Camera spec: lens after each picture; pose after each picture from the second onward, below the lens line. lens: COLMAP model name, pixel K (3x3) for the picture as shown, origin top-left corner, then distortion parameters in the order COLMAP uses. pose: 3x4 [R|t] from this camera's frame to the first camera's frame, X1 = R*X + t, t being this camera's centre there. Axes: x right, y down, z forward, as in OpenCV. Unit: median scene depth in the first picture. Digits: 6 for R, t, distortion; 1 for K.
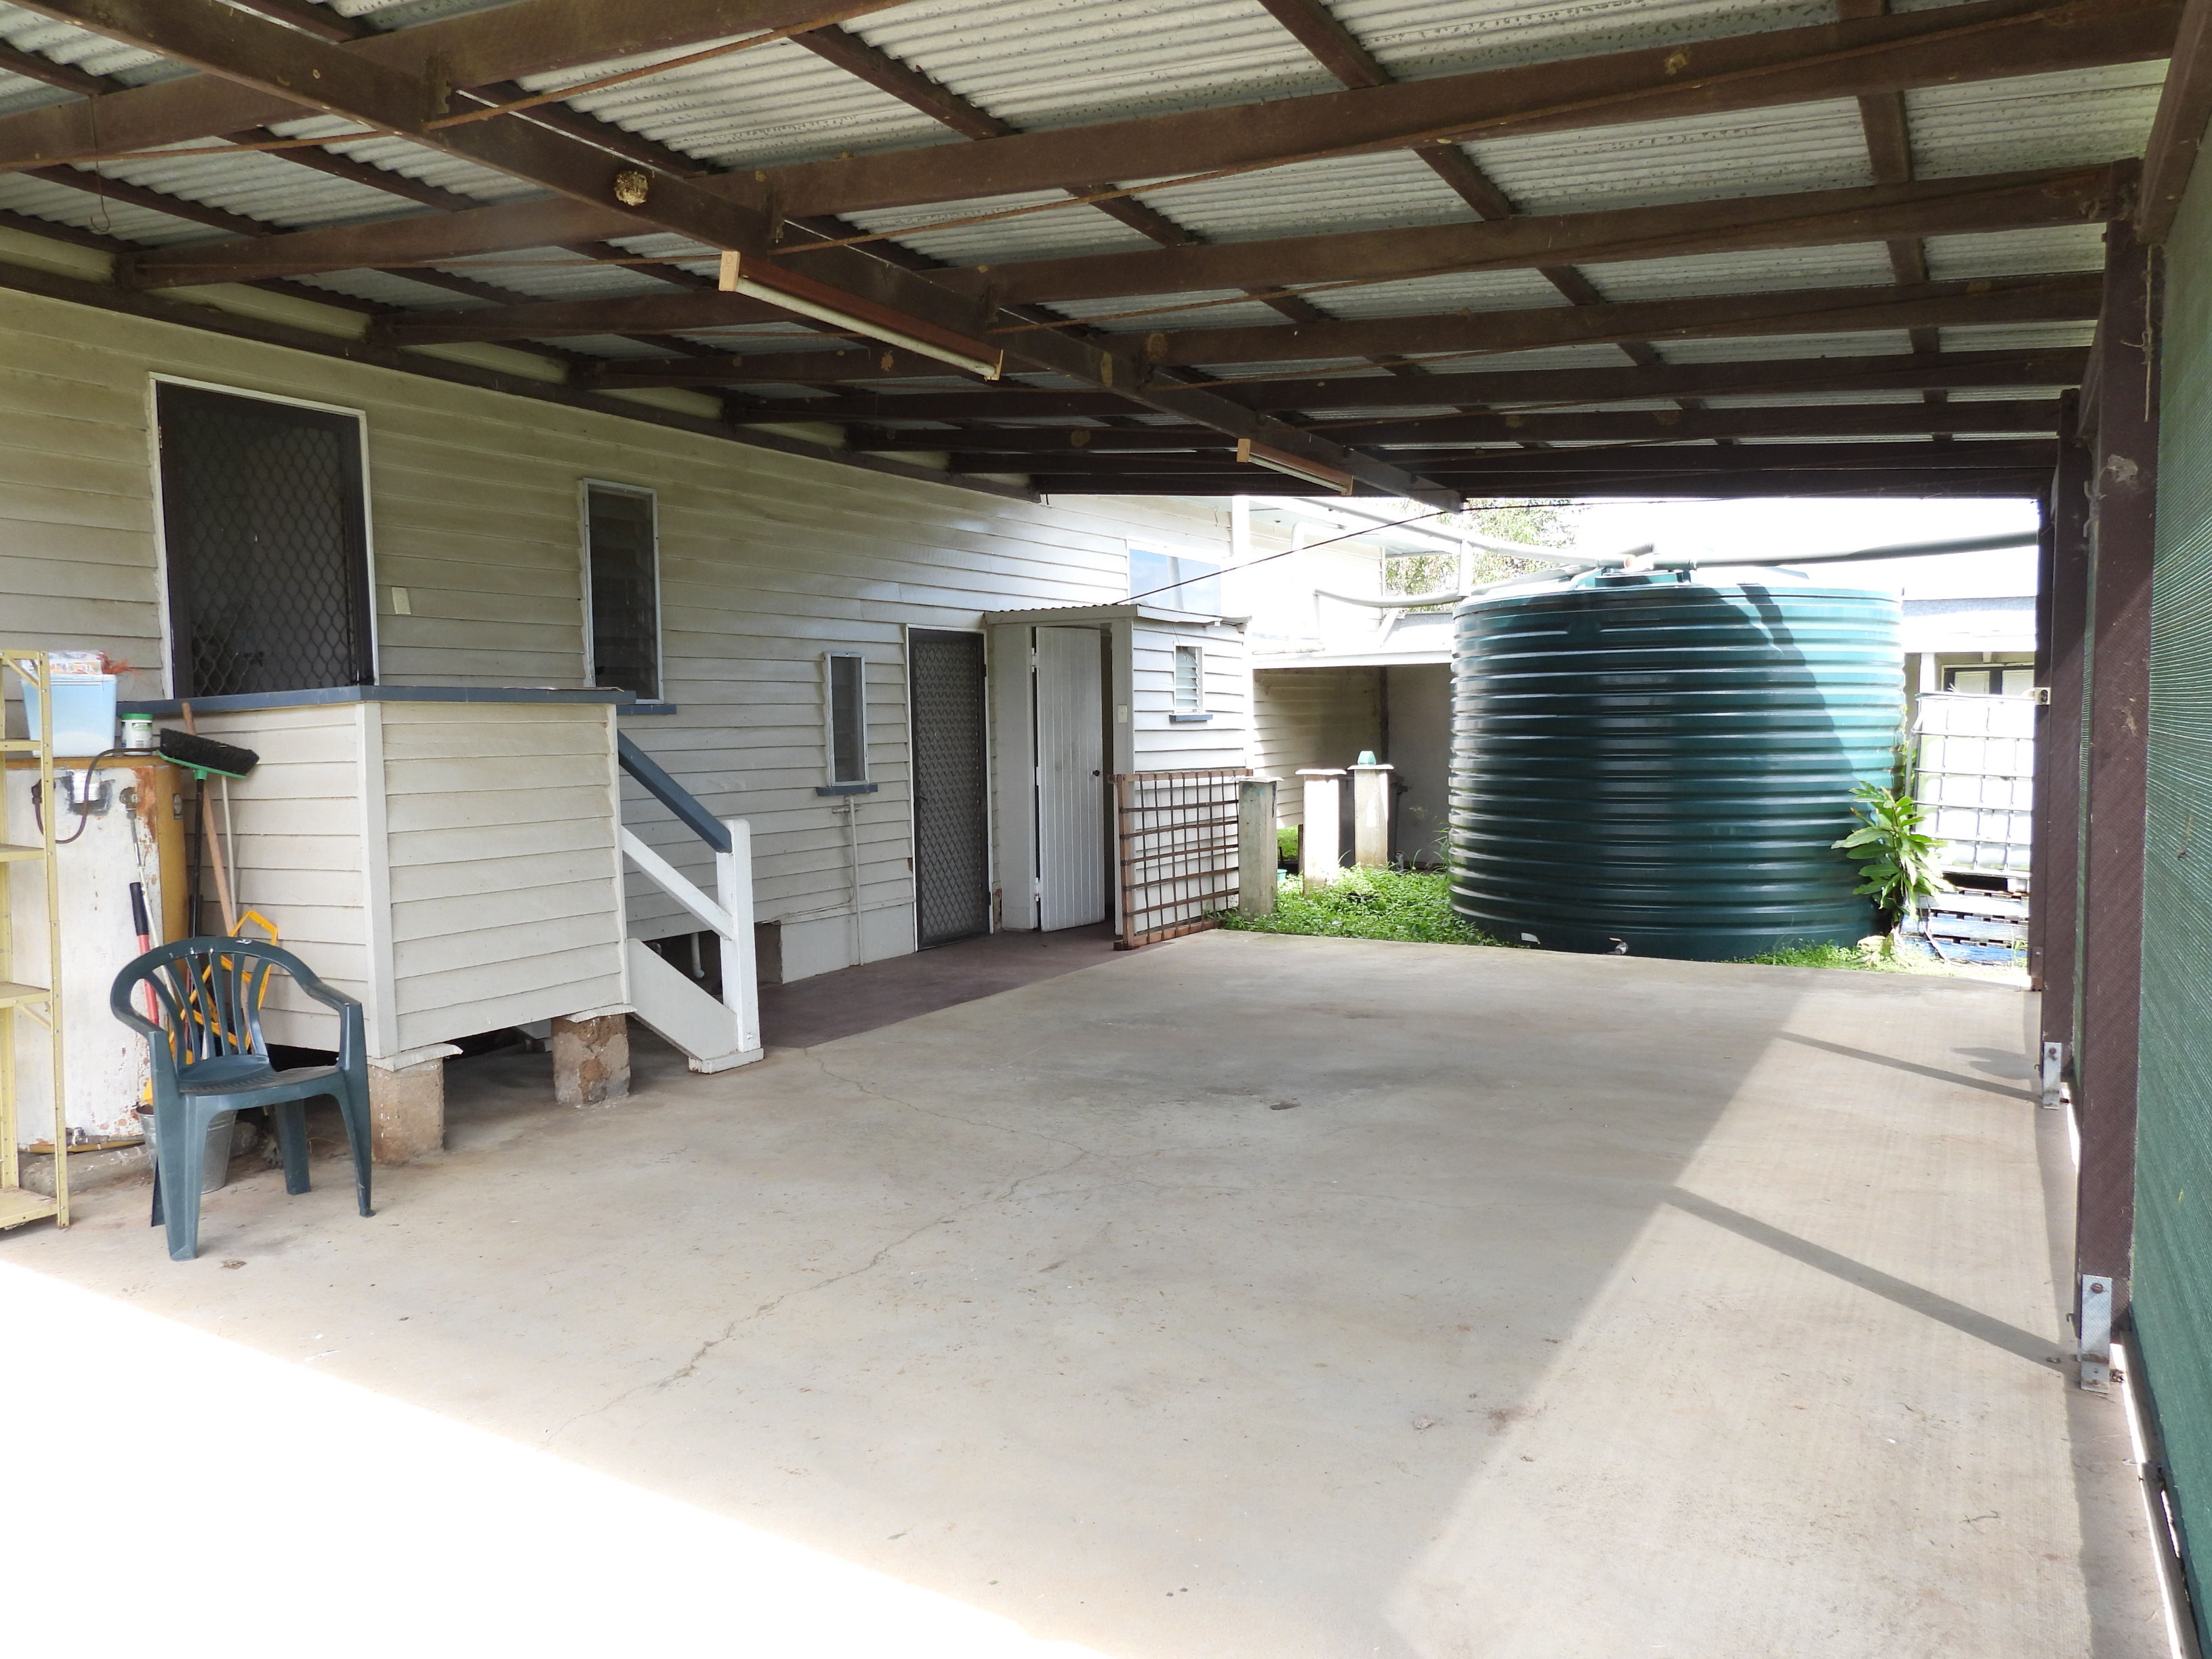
lens RADIAL K [[1578.5, 0, 1118.1], [0, 1578.5, 823.6], [0, 0, 1]] dist [-0.019750, 0.003994]
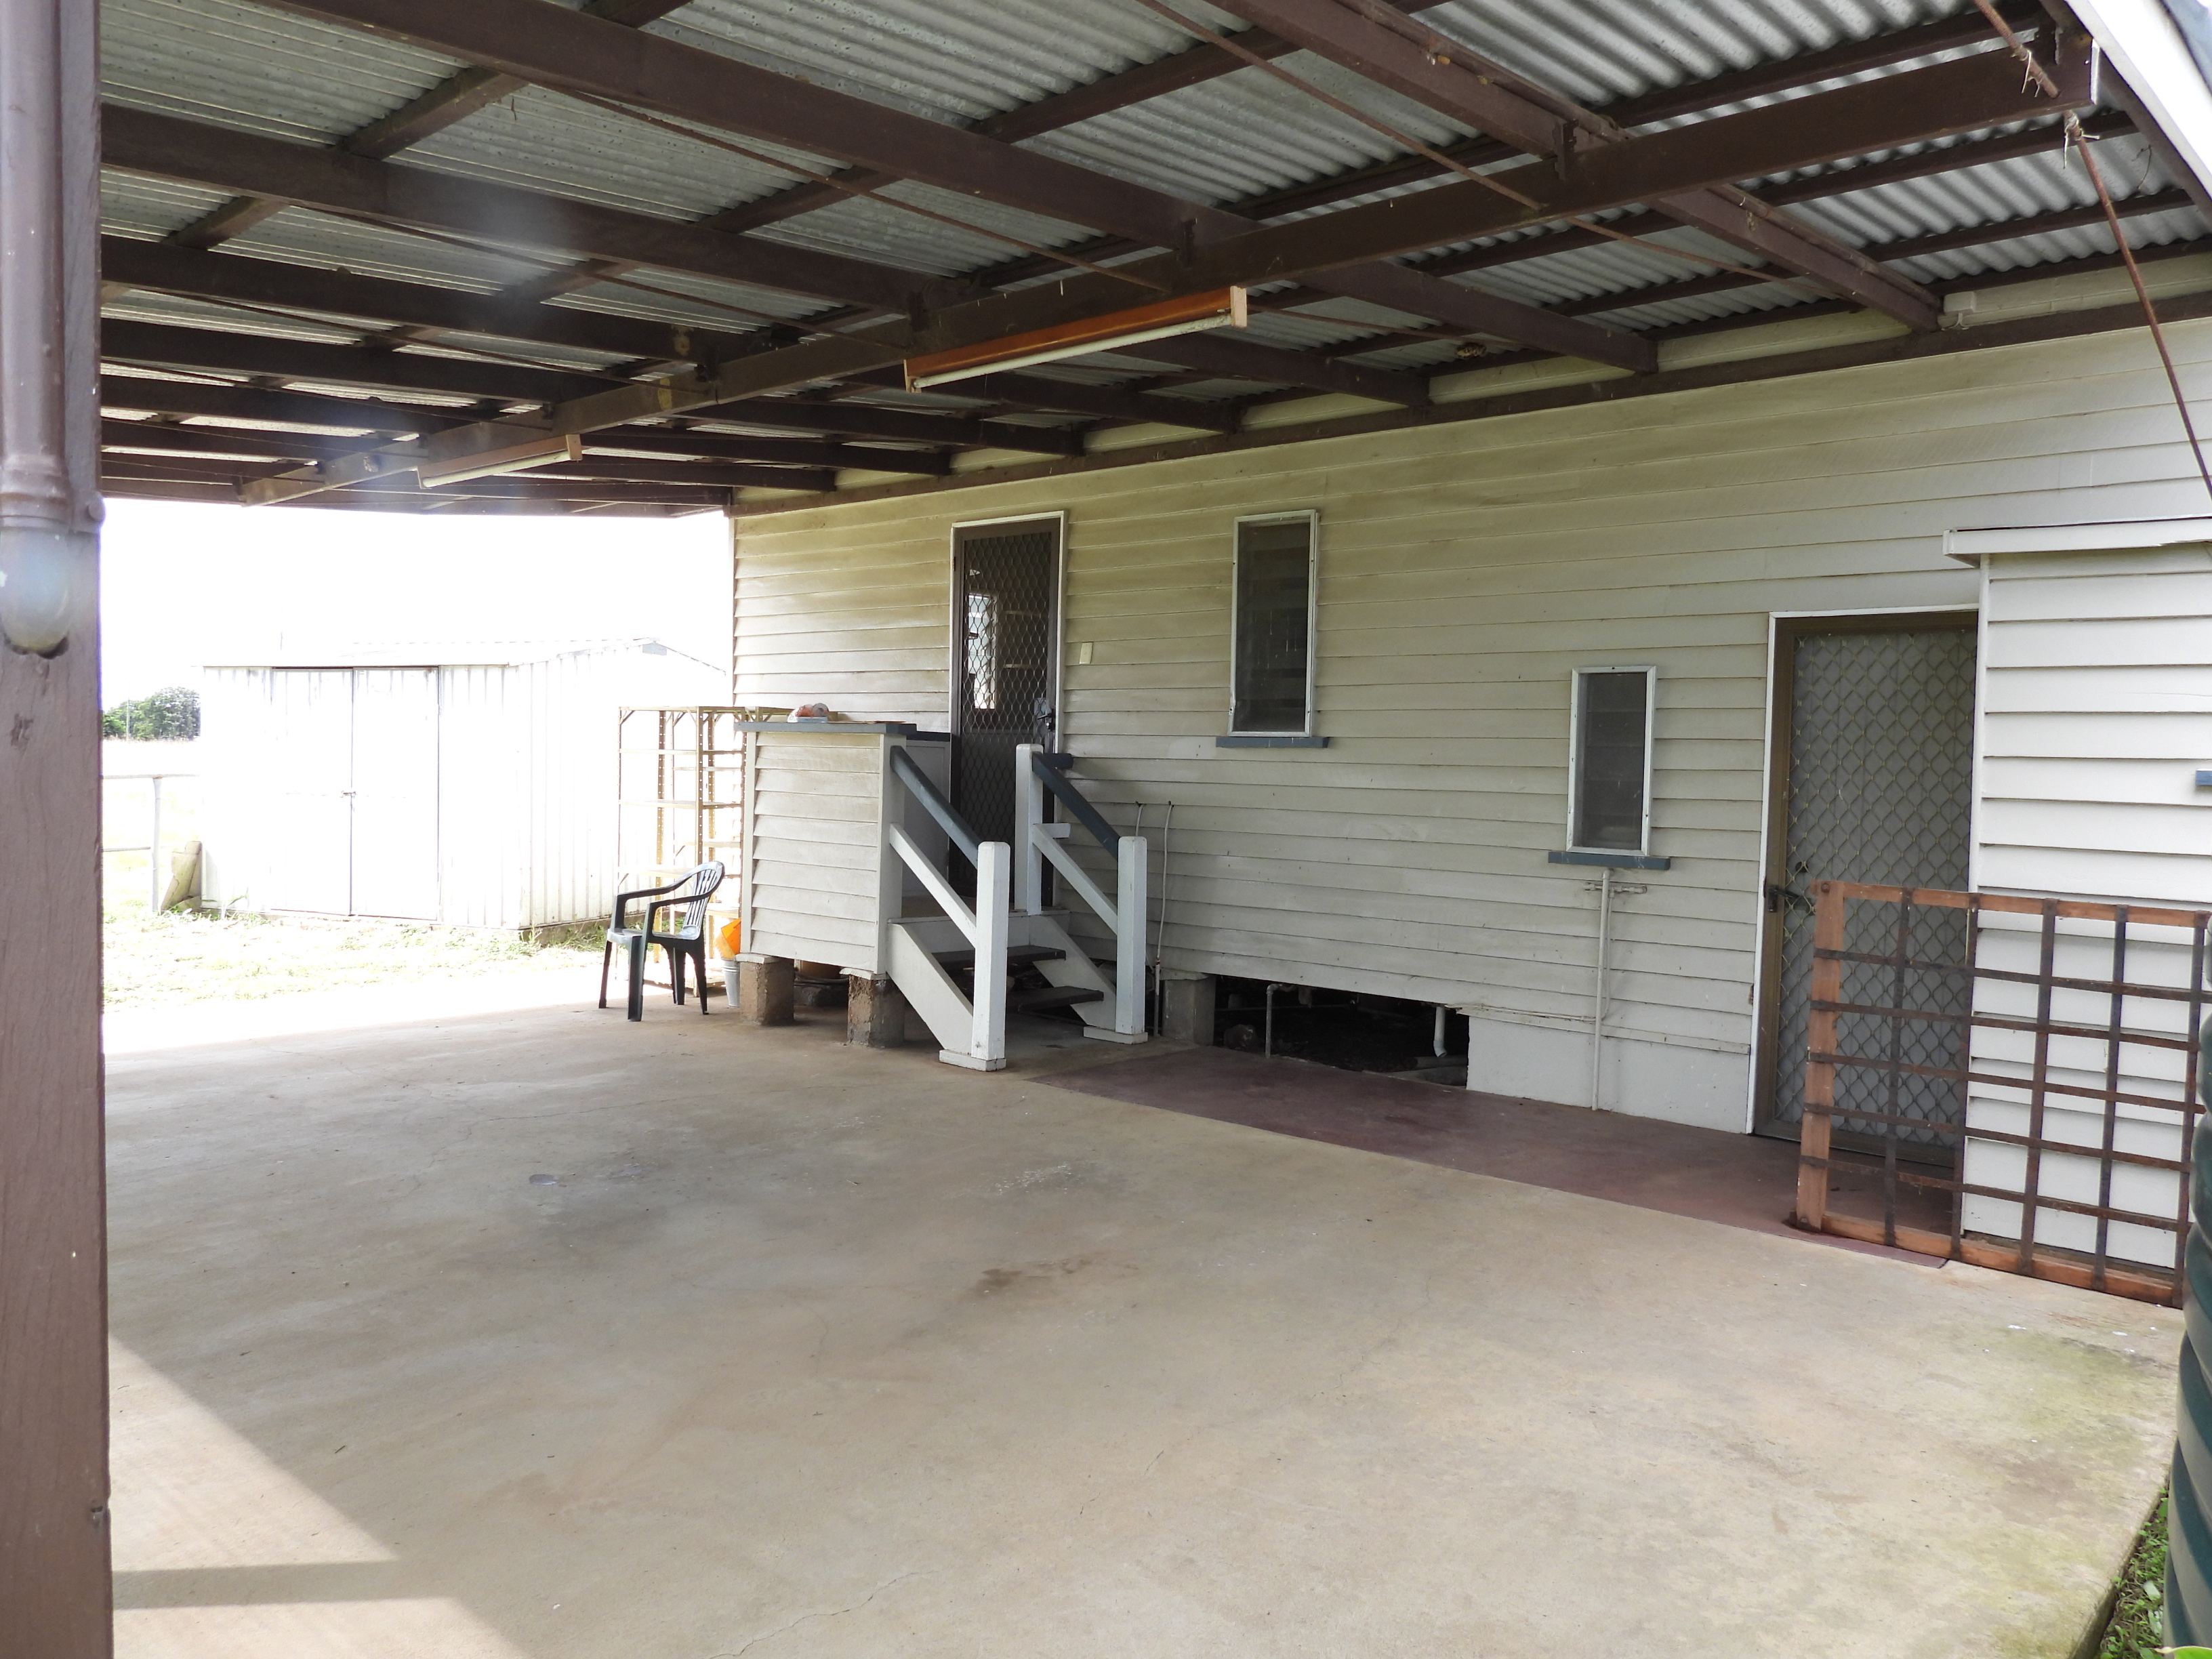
lens RADIAL K [[1562.8, 0, 1127.2], [0, 1562.8, 816.9], [0, 0, 1]] dist [-0.020132, 0.005118]
pose [[-0.199209, 0.044592, -0.978942, 0.640203], [-0.084884, 0.994424, 0.062570, -0.076516], [0.976274, 0.095561, -0.194313, 1.069414]]
